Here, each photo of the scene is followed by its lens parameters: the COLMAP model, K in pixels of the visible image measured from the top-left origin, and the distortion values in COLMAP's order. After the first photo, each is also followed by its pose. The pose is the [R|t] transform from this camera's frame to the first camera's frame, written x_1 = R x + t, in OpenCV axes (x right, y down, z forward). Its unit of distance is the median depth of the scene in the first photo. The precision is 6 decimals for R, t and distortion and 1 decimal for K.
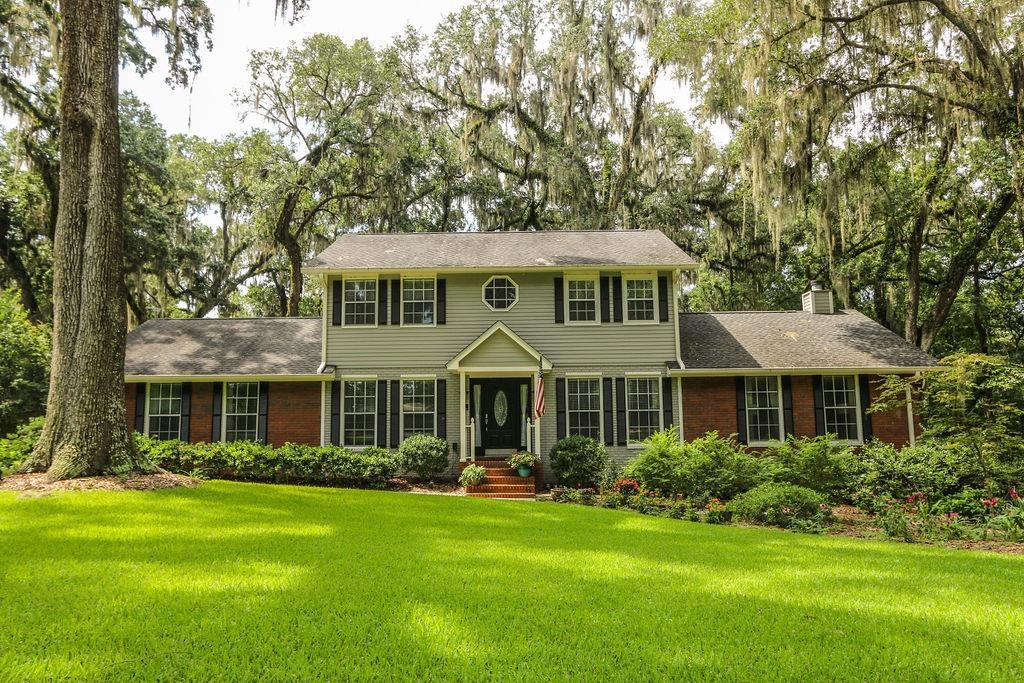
lens RADIAL K [[691.6, 0, 507.5], [0, 691.6, 347.1], [0, 0, 1]] dist [-0.008705, 0.012554]
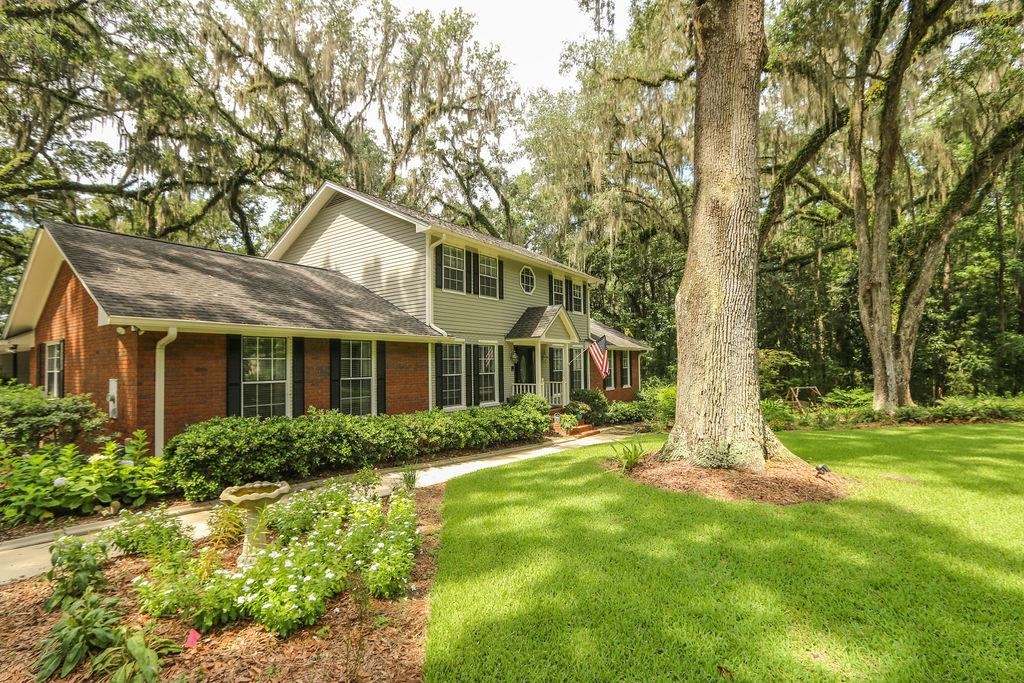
lens RADIAL K [[473.7, 0, 509.0], [0, 473.7, 346.3], [0, 0, 1]] dist [-0.013532, 0.000975]
pose [[0.567928, 0.032998, 0.822417, -0.663082], [-0.083673, 0.996334, 0.017805, 0.028406], [-0.818814, -0.078926, 0.568607, 0.460022]]
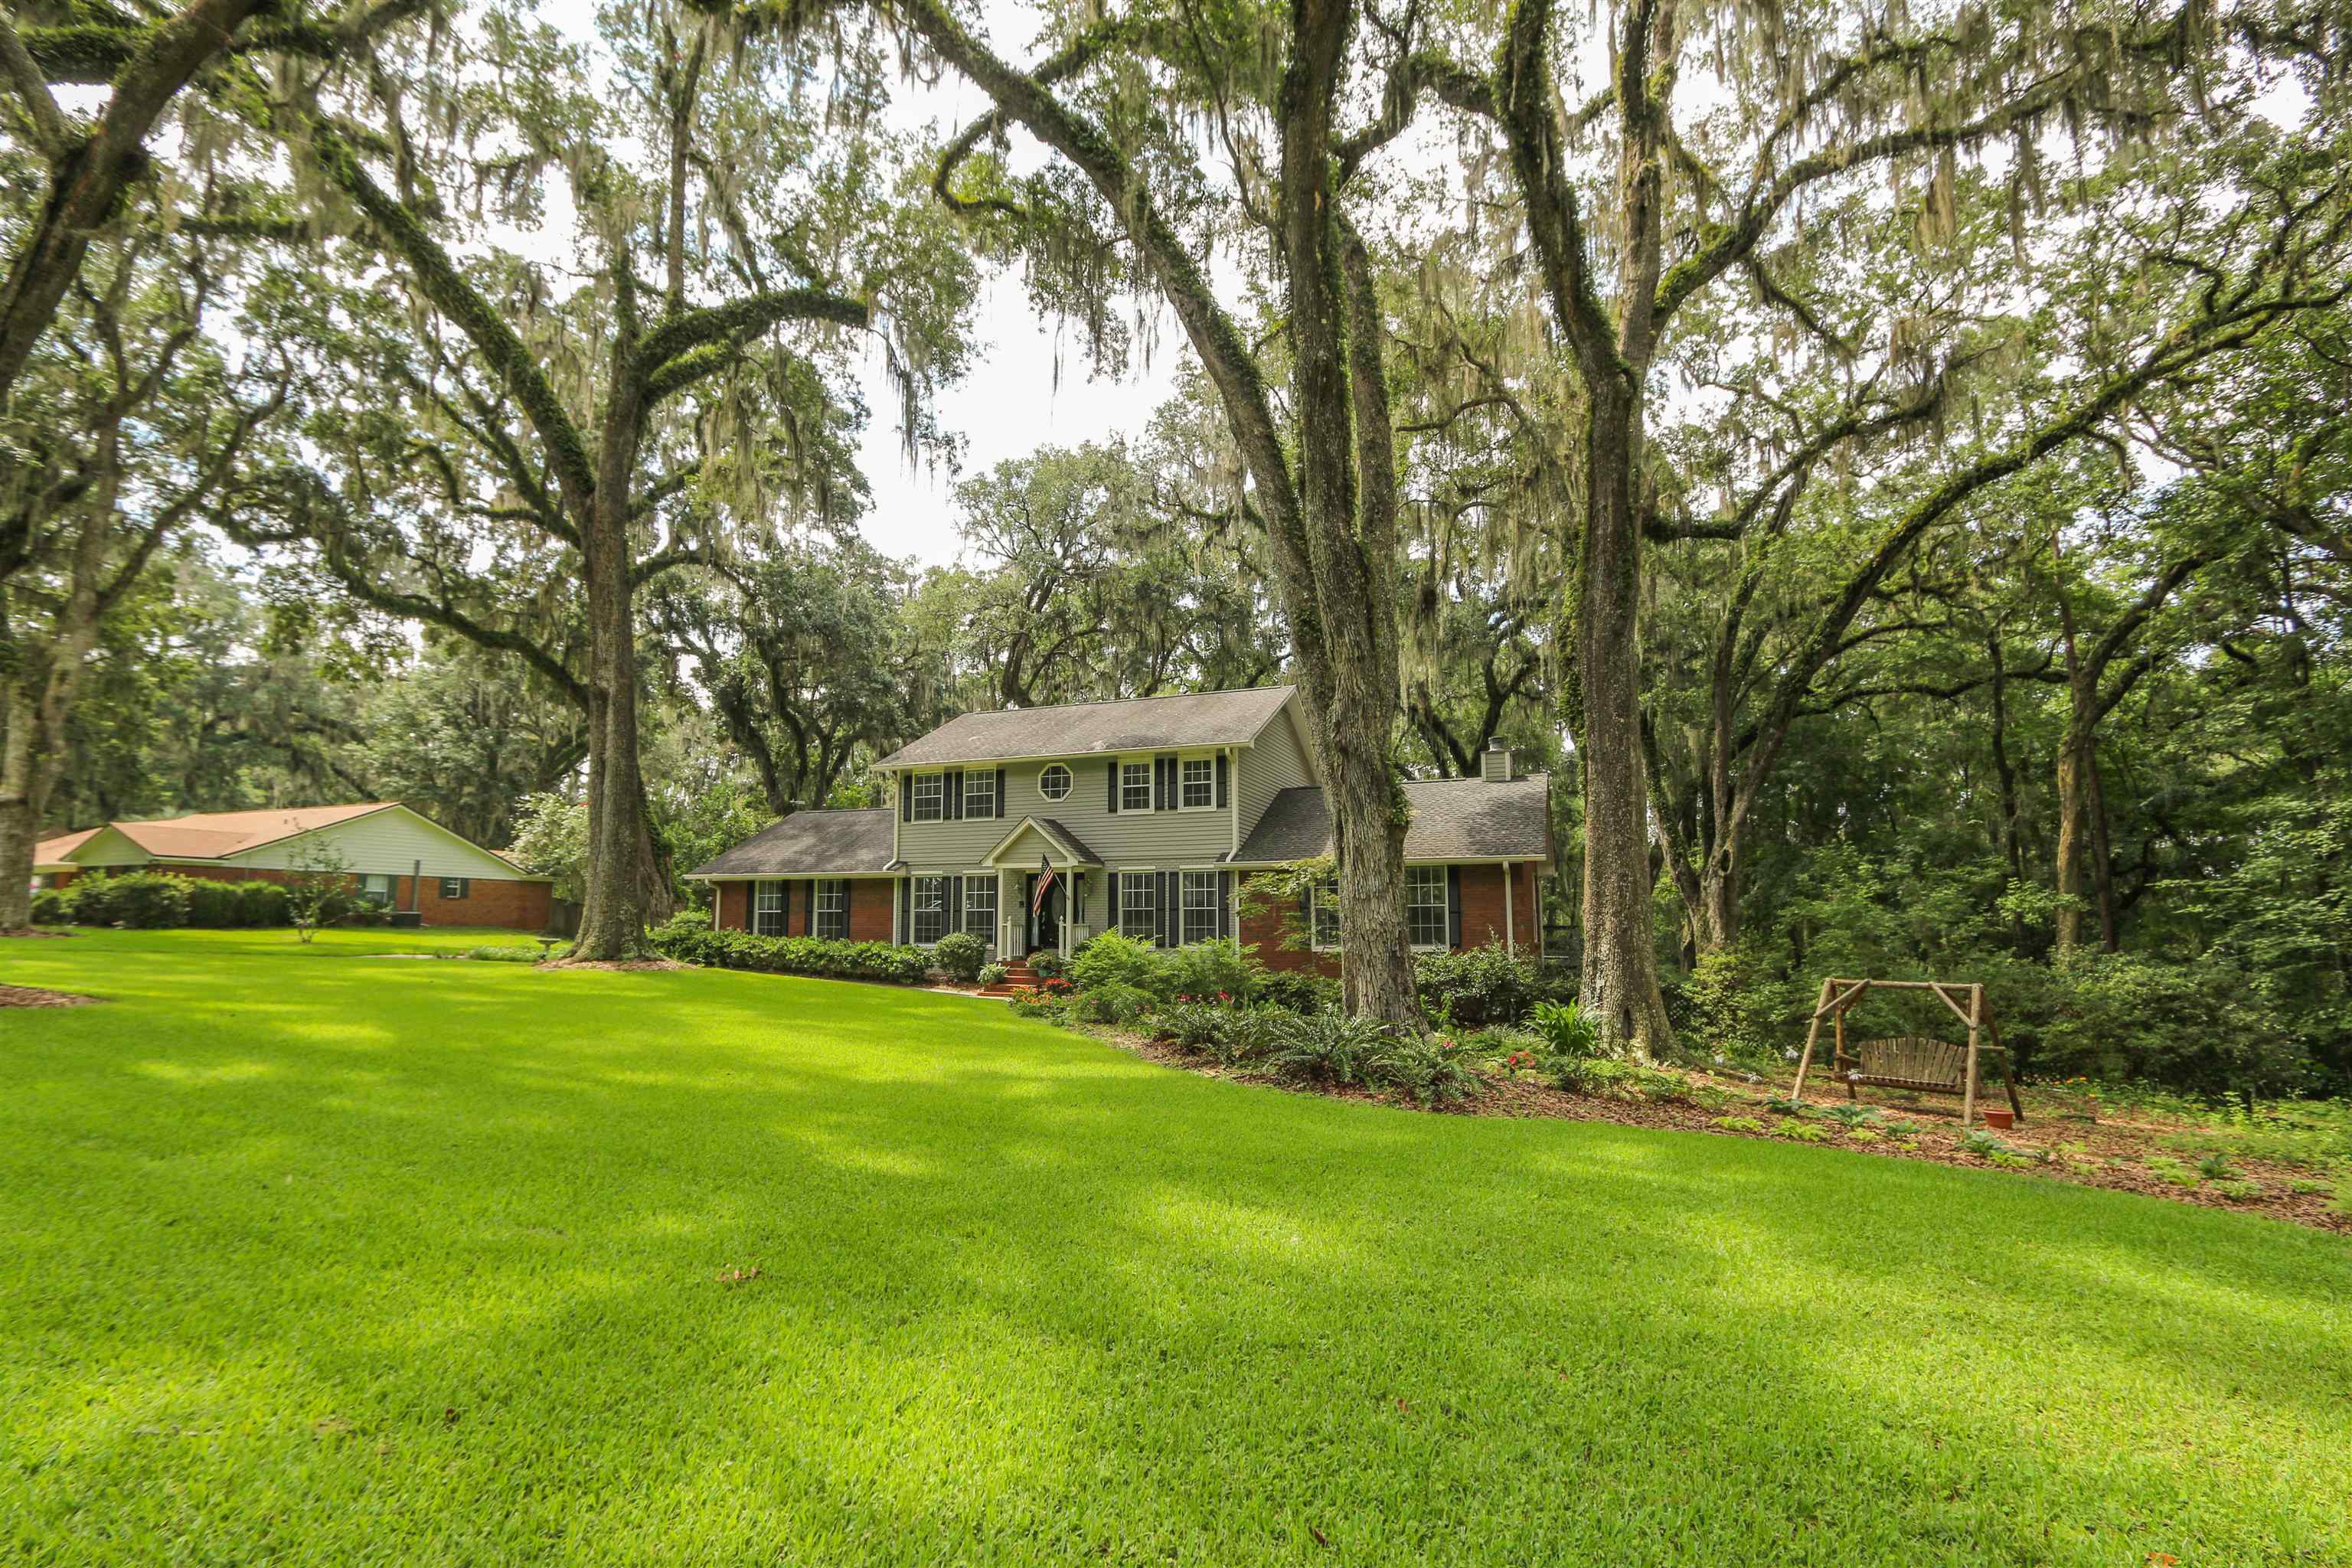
lens RADIAL K [[1088.0, 0, 1169.1], [0, 1088.0, 794.9], [0, 0, 1]] dist [-0.013532, 0.000975]
pose [[0.932049, -0.034233, -0.360711, 0.583753], [0.034443, 0.999390, -0.005849, -0.041117], [0.360691, -0.006972, 0.932659, -0.274032]]
